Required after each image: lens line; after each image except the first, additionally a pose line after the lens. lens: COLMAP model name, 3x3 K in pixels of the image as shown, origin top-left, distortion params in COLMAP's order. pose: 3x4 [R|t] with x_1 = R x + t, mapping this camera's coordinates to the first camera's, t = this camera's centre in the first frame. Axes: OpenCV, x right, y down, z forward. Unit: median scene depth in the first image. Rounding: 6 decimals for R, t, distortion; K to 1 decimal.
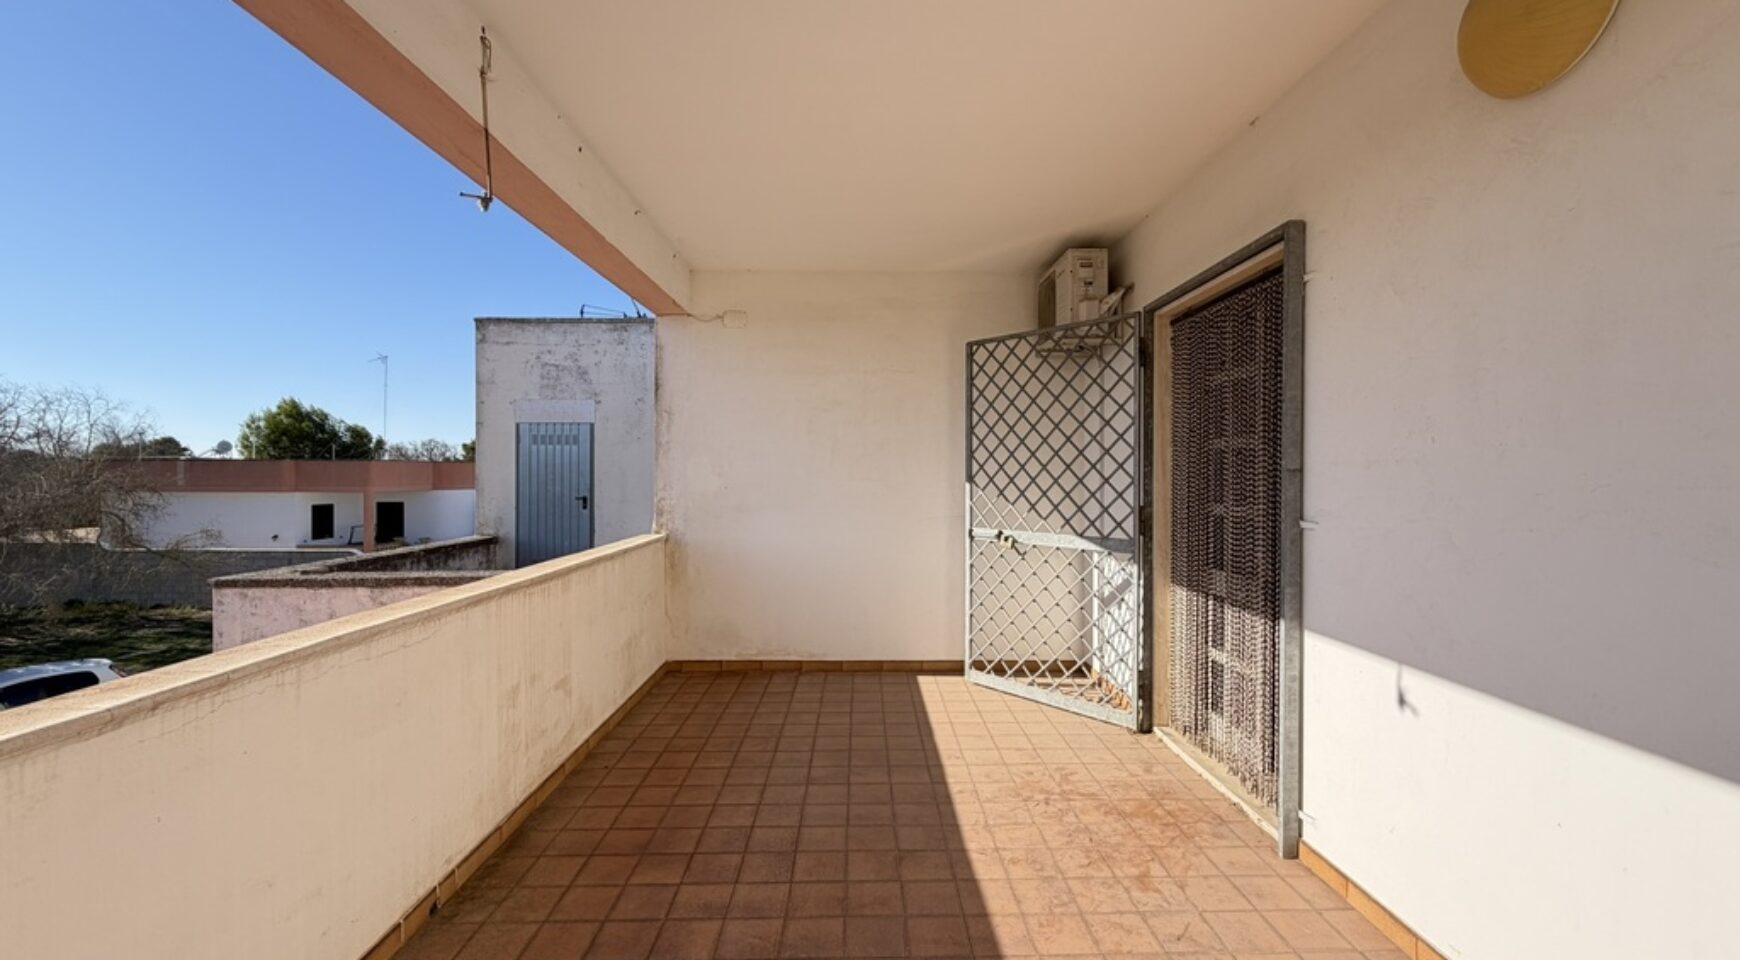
lens RADIAL K [[693.4, 0, 863.3], [0, 693.4, 484.9], [0, 0, 1]] dist [0.003264, -0.000886]
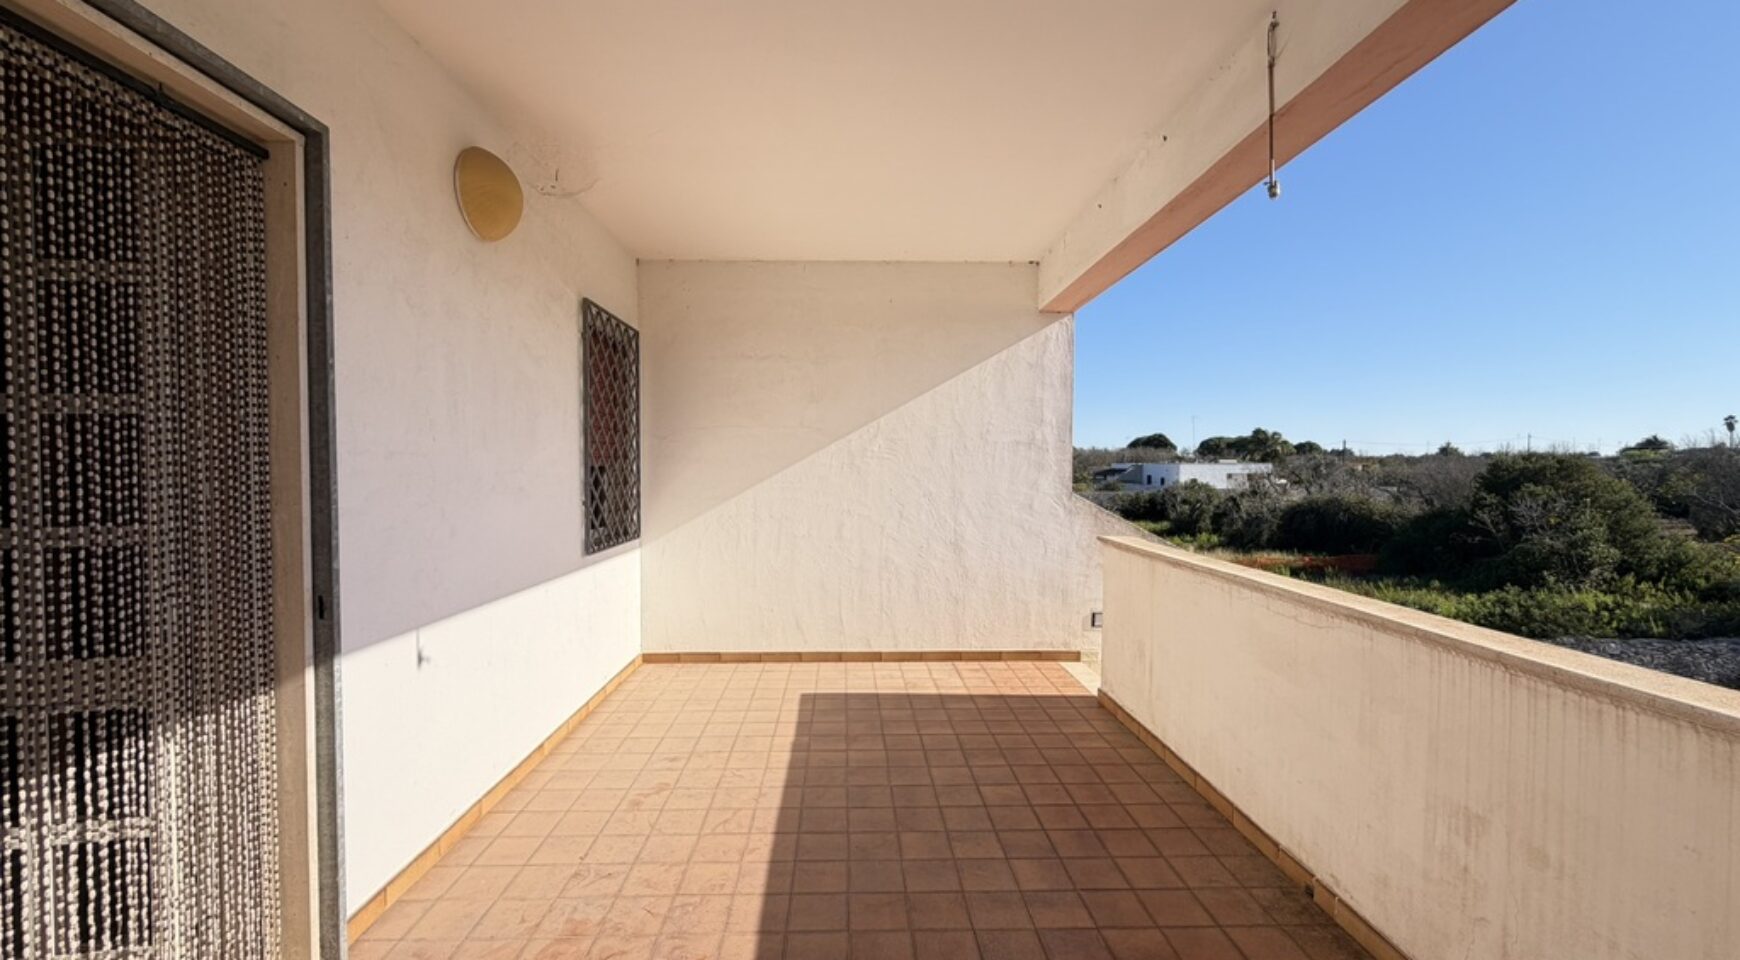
lens RADIAL K [[693.4, 0, 863.2], [0, 693.4, 470.4], [0, 0, 1]] dist [0.003264, -0.000886]
pose [[-0.999800, 0.000718, -0.019966, 0.031463], [0.000265, 0.999742, 0.022695, -0.016806], [0.019977, 0.022685, -0.999543, 1.140908]]
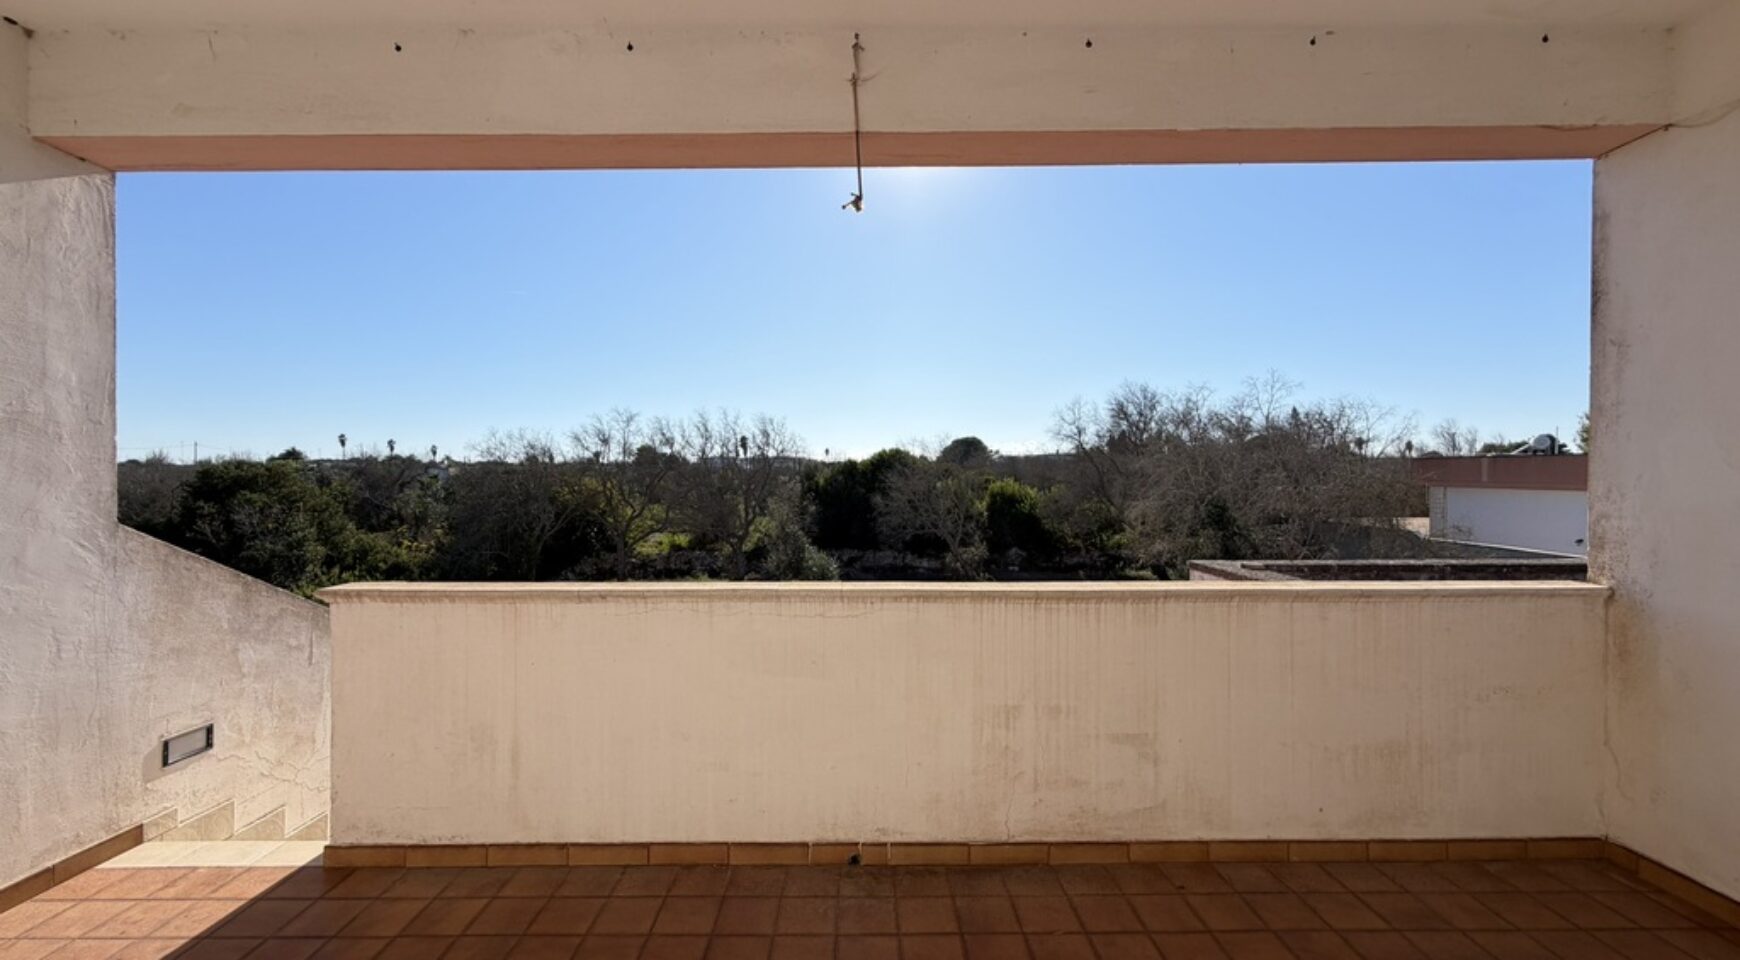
lens RADIAL K [[693.4, 0, 864.4], [0, 693.4, 478.1], [0, 0, 1]] dist [0.003264, -0.000886]
pose [[-0.000387, 0.008529, -0.999964, 0.277106], [-0.014161, 0.999863, 0.008533, -0.005368], [0.999900, 0.014164, -0.000266, 0.577863]]
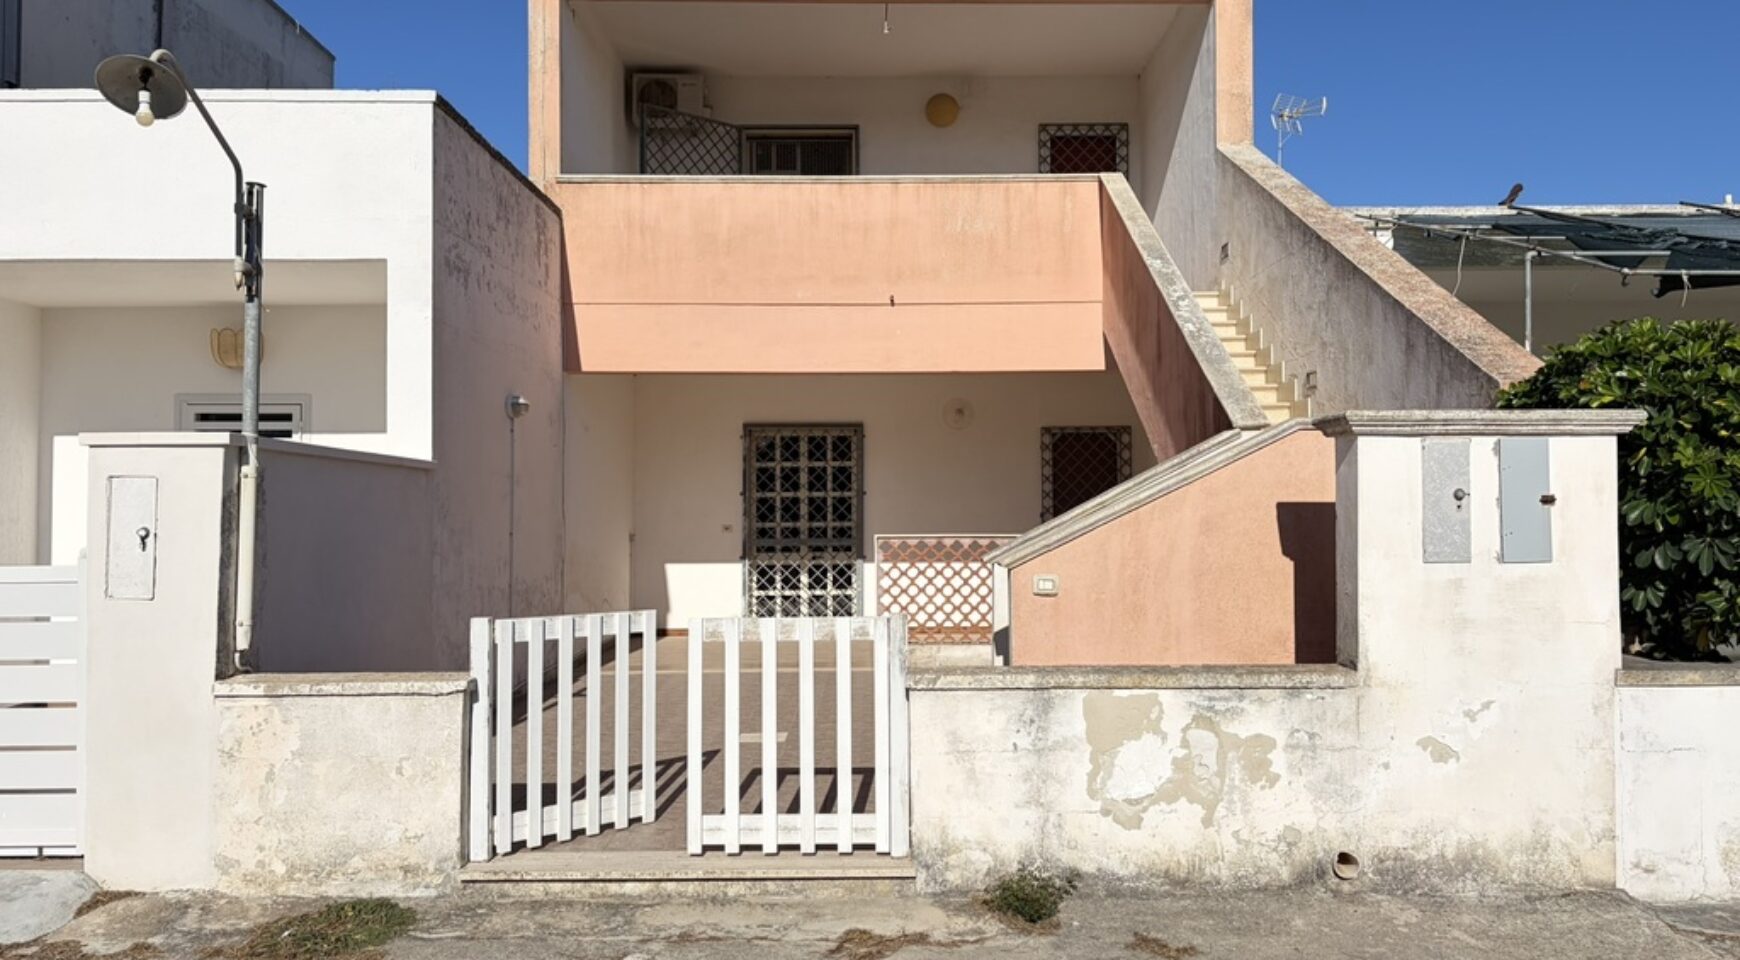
lens RADIAL K [[1313.9, 0, 869.1], [0, 1313.9, 491.7], [0, 0, 1]] dist [0.038463, -0.031674]
pose [[-0.000866, 0.021078, 0.999777, -3.108864], [0.019226, 0.999593, -0.021058, 0.814146], [-0.999815, 0.019203, -0.001271, 0.629041]]
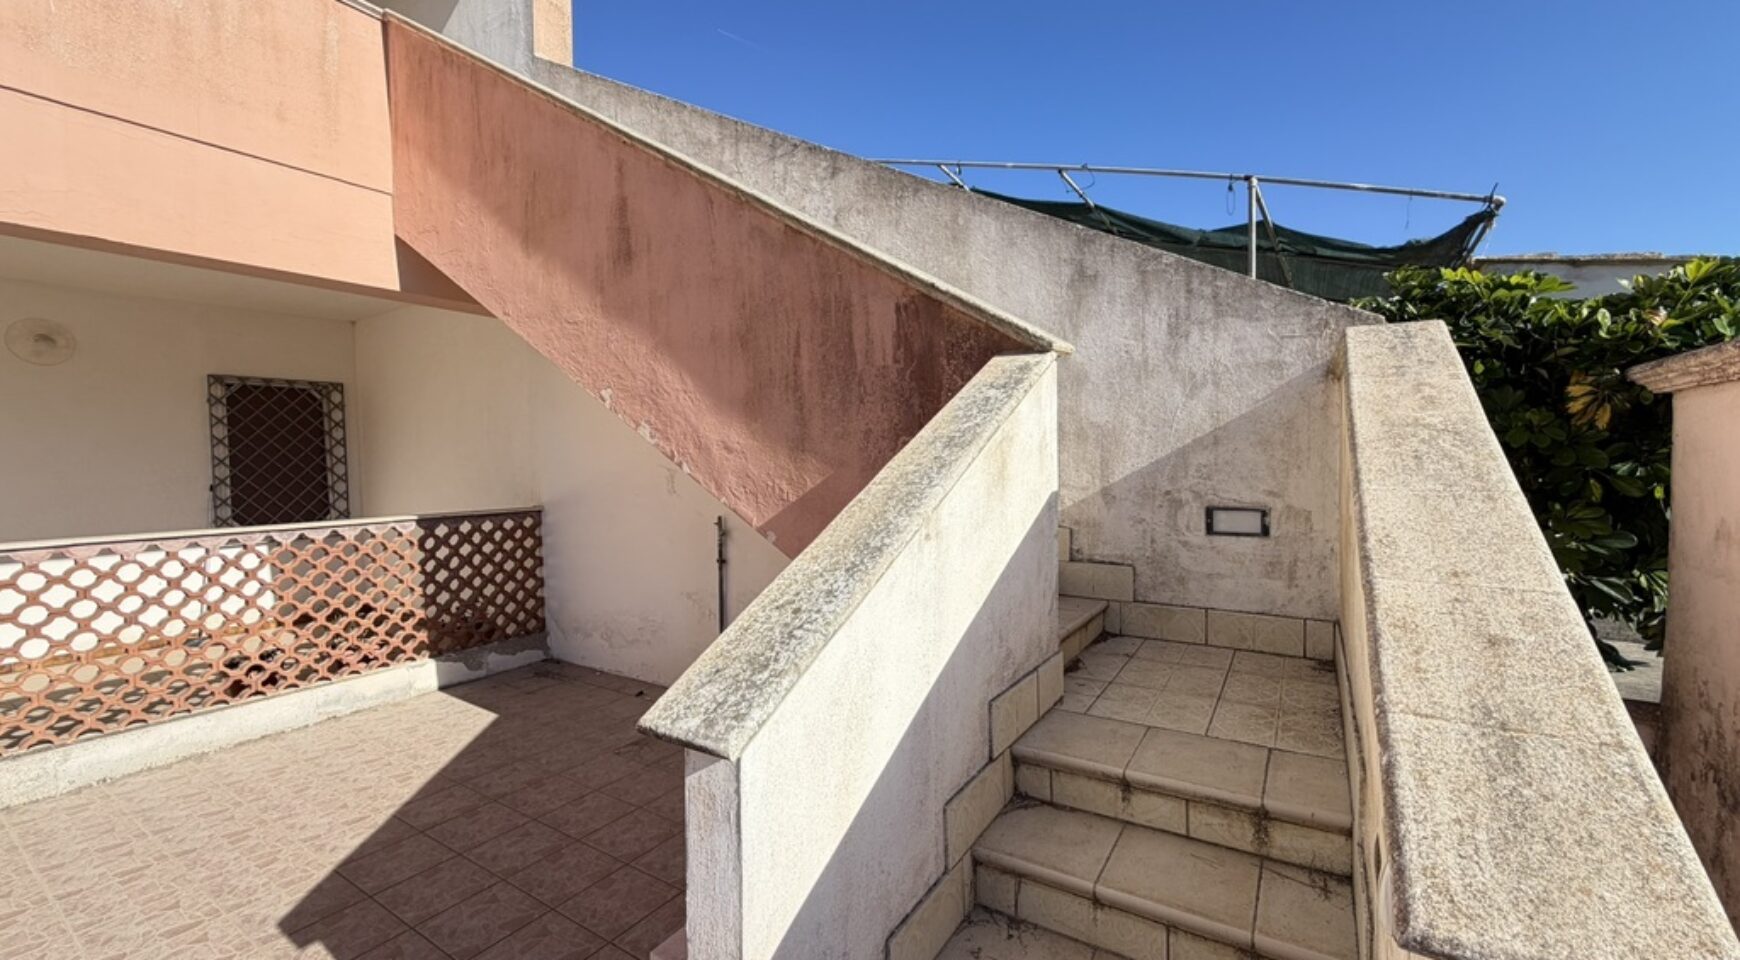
lens RADIAL K [[693.4, 0, 867.6], [0, 693.4, 481.6], [0, 0, 1]] dist [0.003264, -0.000886]
pose [[-0.841069, -0.000607, 0.540928, -1.535935], [0.025347, 0.998857, 0.040533, 0.774175], [-0.540334, 0.047802, -0.840092, 0.641894]]
